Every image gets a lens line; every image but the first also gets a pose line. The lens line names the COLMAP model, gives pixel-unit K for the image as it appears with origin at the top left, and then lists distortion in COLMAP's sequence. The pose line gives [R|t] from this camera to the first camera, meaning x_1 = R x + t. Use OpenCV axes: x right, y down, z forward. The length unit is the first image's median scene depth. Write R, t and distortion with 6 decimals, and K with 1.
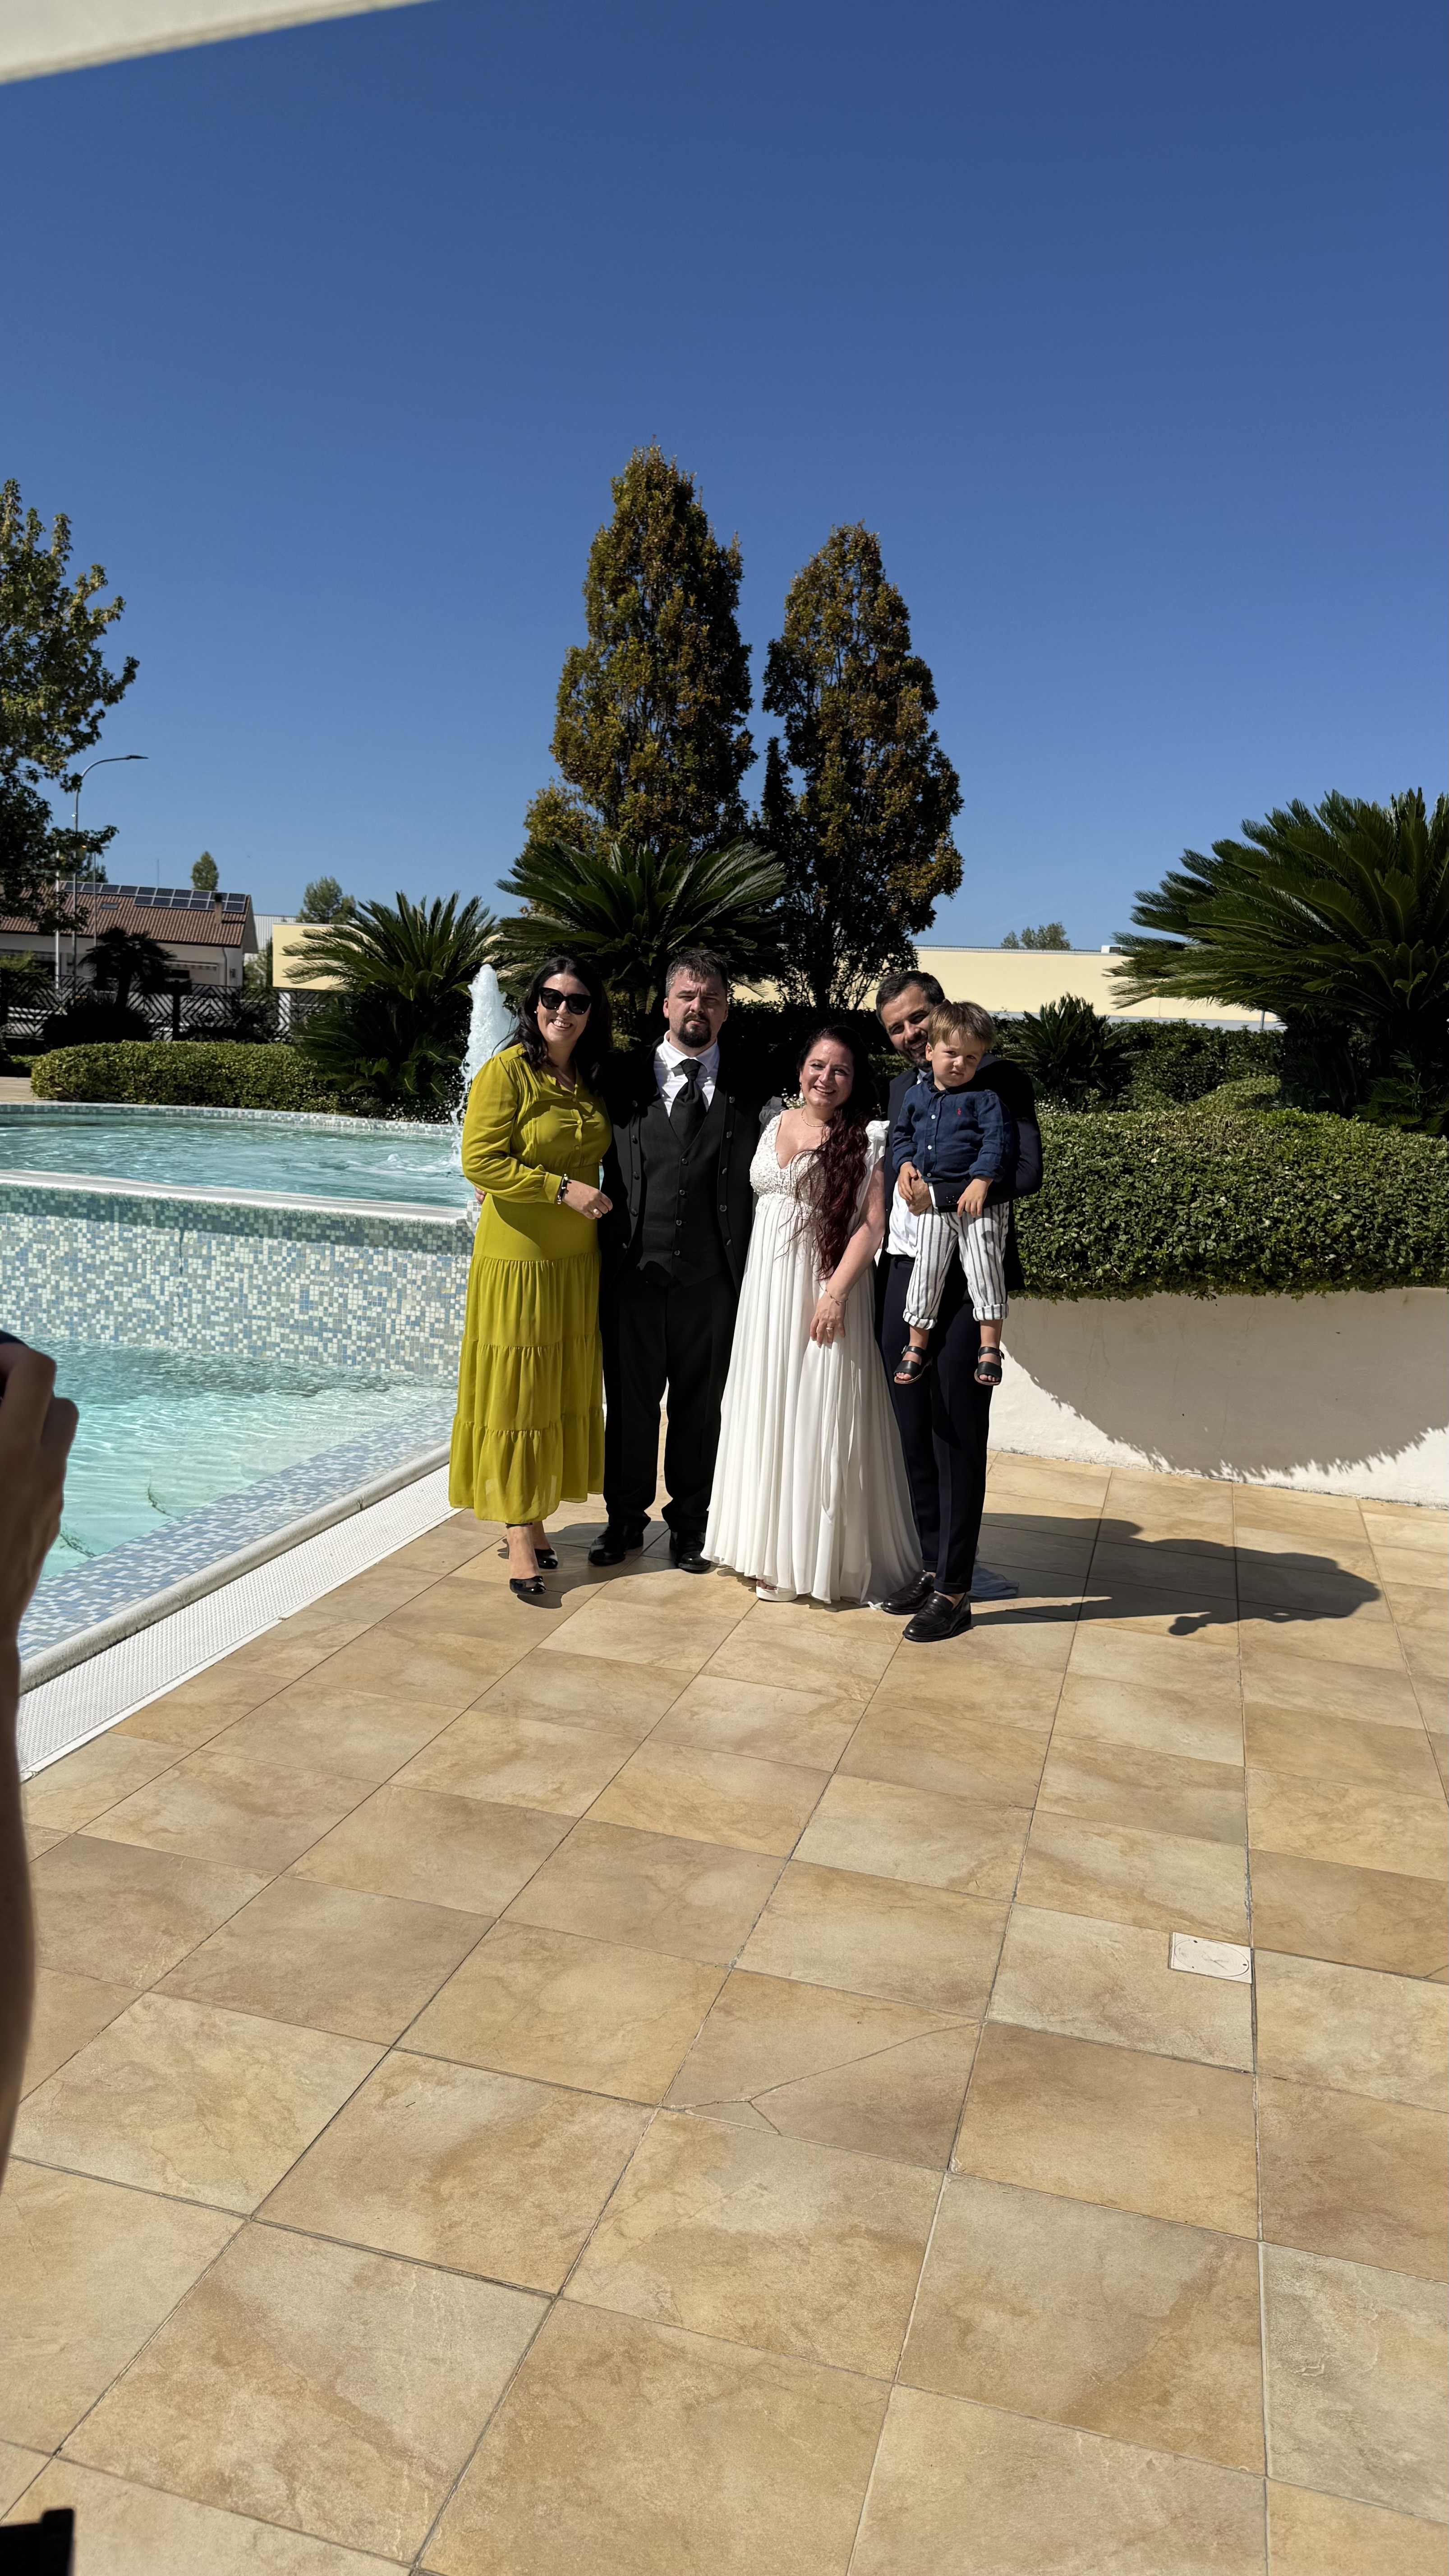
lens RADIAL K [[1753.6, 0, 705.8], [0, 1753.6, 1288.4], [0, 0, 1]] dist [0.198604, -0.466471]
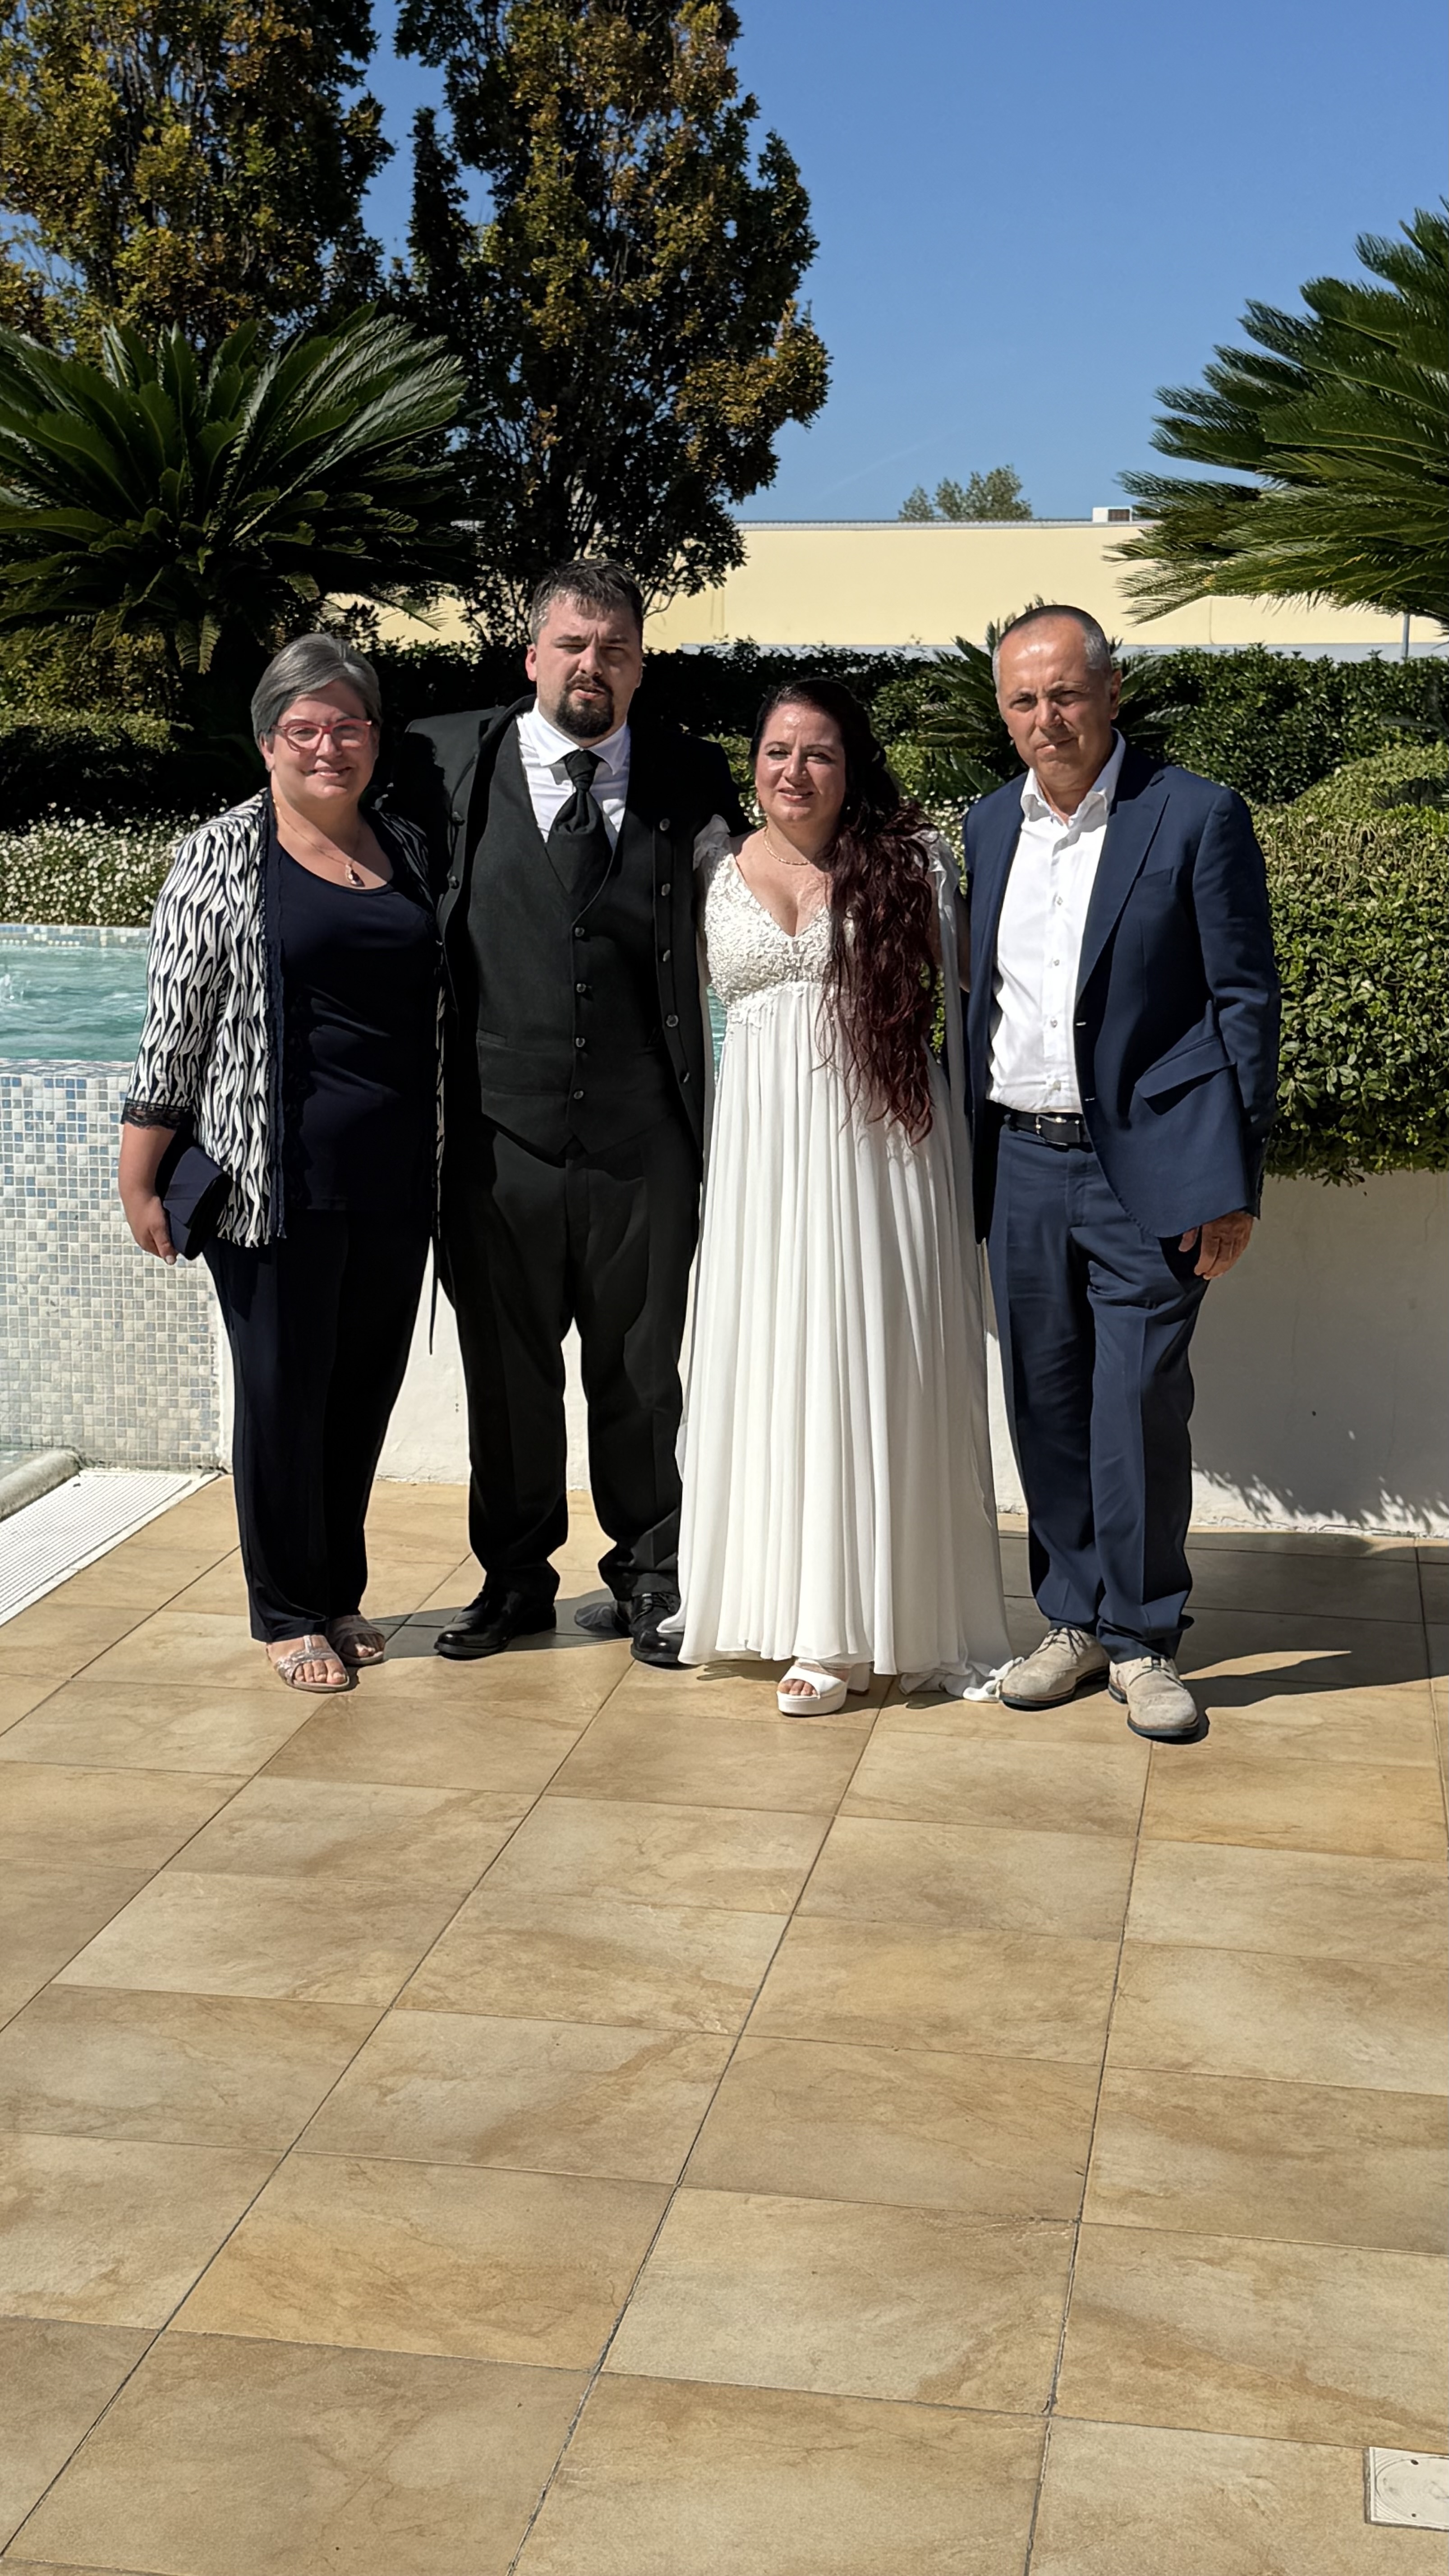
lens RADIAL K [[3480.3, 0, 709.7], [0, 3480.3, 1290.7], [0, 0, 1]] dist [0.169022, -0.309248]
pose [[0.993191, -0.063107, 0.097919, 0.000935], [0.060960, 0.997833, 0.024772, 0.000994], [-0.099270, -0.018634, 0.994886, 0.026817]]
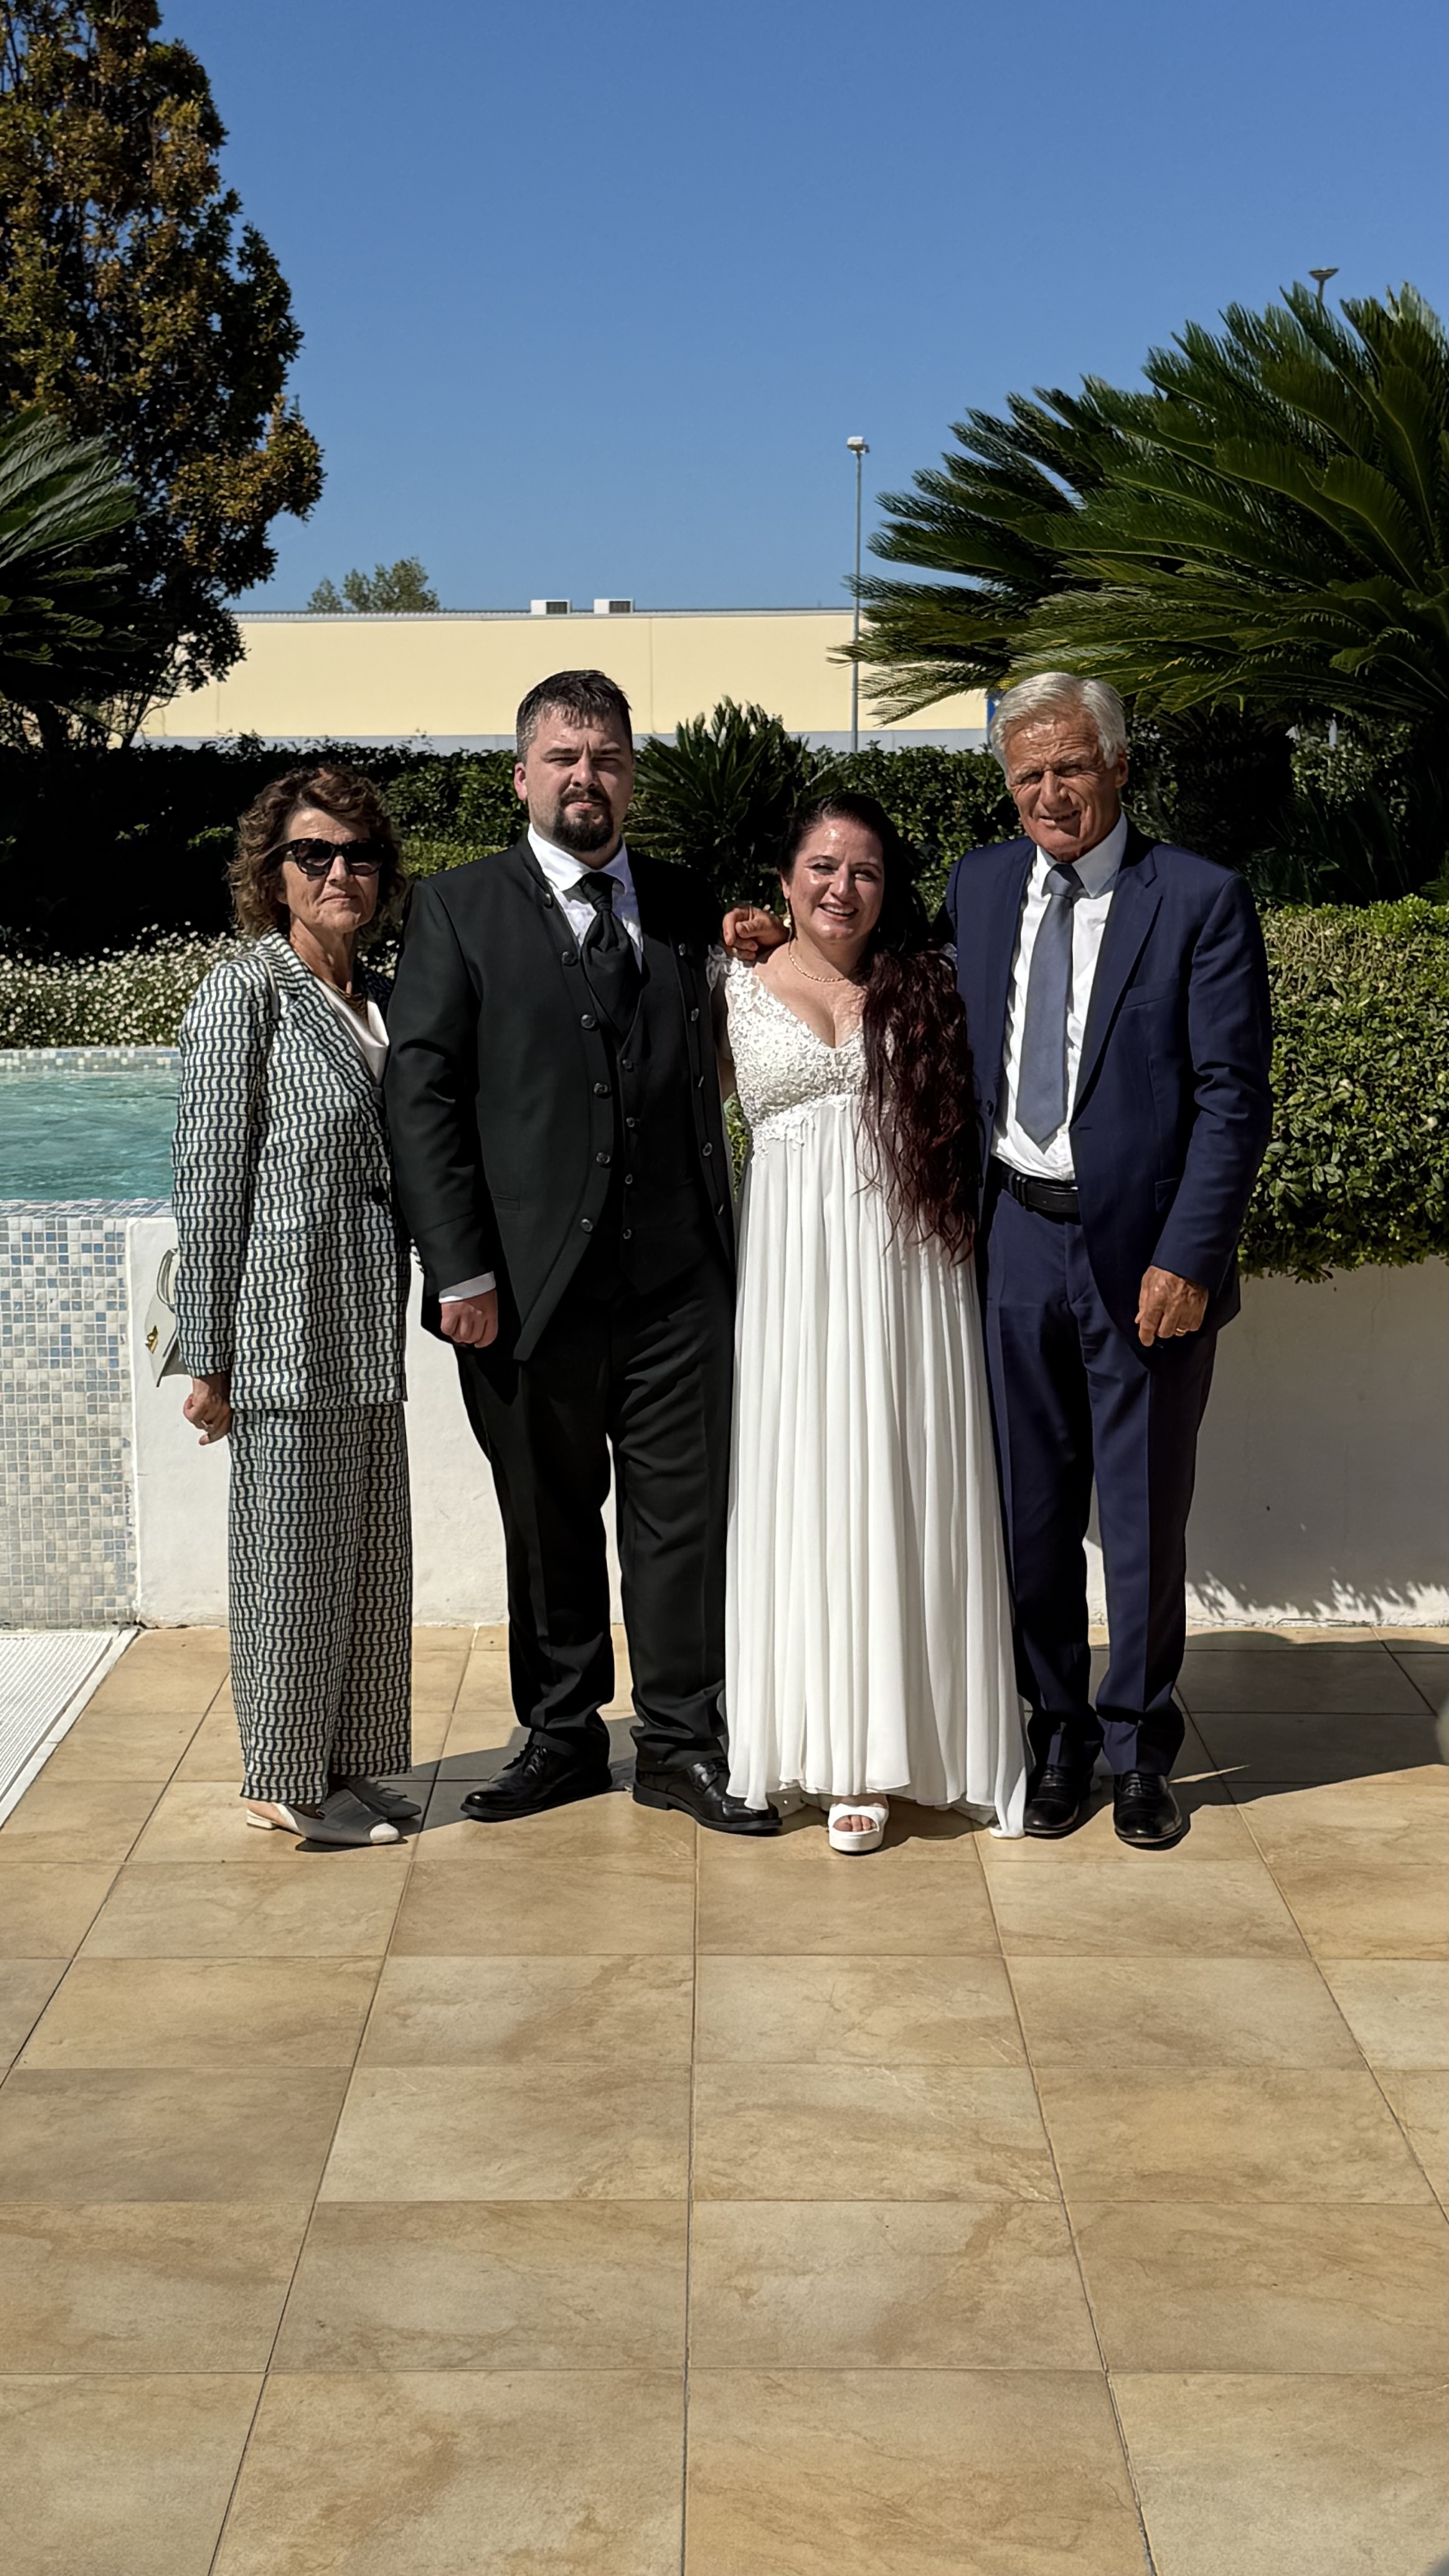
lens RADIAL K [[3481.0, 0, 713.4], [0, 3481.0, 1277.1], [0, 0, 1]] dist [0.185848, -0.386943]
pose [[0.960745, -0.099484, 0.258981, -0.194548], [0.100438, 0.994897, 0.009582, -0.029066], [-0.258613, 0.016806, 0.965835, 0.091613]]
